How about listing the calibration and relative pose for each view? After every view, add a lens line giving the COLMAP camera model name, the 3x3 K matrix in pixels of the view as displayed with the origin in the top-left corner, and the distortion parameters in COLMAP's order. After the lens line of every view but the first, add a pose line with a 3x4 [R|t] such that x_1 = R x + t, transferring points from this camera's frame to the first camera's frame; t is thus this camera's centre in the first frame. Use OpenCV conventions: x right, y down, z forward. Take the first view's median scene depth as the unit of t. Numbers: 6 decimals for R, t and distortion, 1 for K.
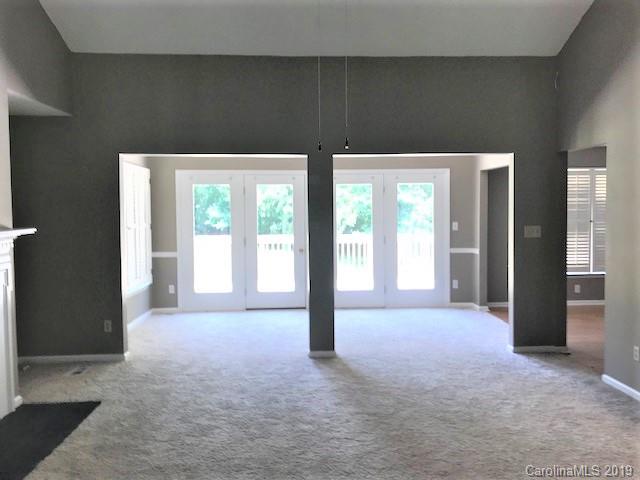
lens RADIAL K [[524.6, 0, 326.9], [0, 524.6, 242.3], [0, 0, 1]] dist [0.032074, -0.047564]
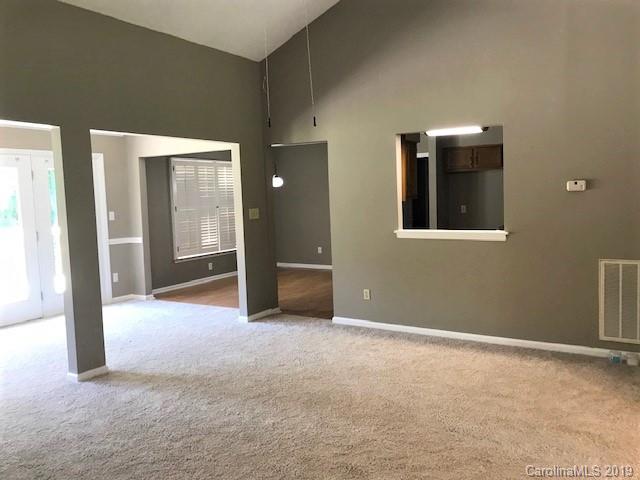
lens RADIAL K [[524.6, 0, 322.3], [0, 524.6, 239.0], [0, 0, 1]] dist [0.032074, -0.047564]
pose [[0.568449, -0.081214, 0.818700, -0.475449], [0.076976, 0.996001, 0.045355, -0.005052], [-0.819110, 0.037238, 0.572427, 0.237044]]
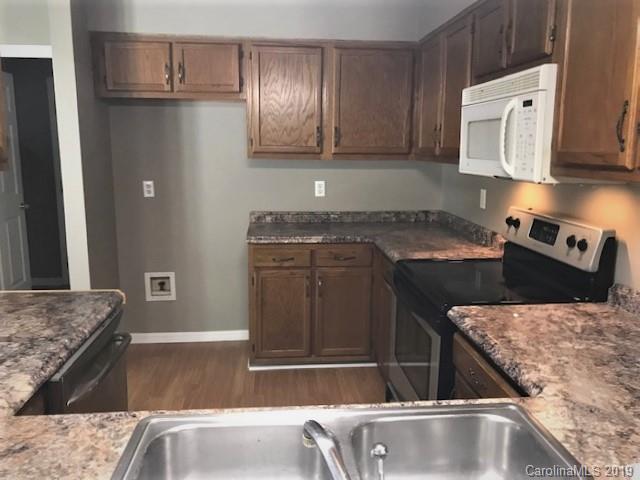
lens RADIAL K [[524.6, 0, 322.5], [0, 524.6, 239.8], [0, 0, 1]] dist [0.032074, -0.047564]
pose [[-0.046390, -0.164854, 0.985226, 0.430458], [0.045530, 0.984914, 0.166945, -0.031138], [-0.997885, 0.052602, -0.038185, 0.619158]]
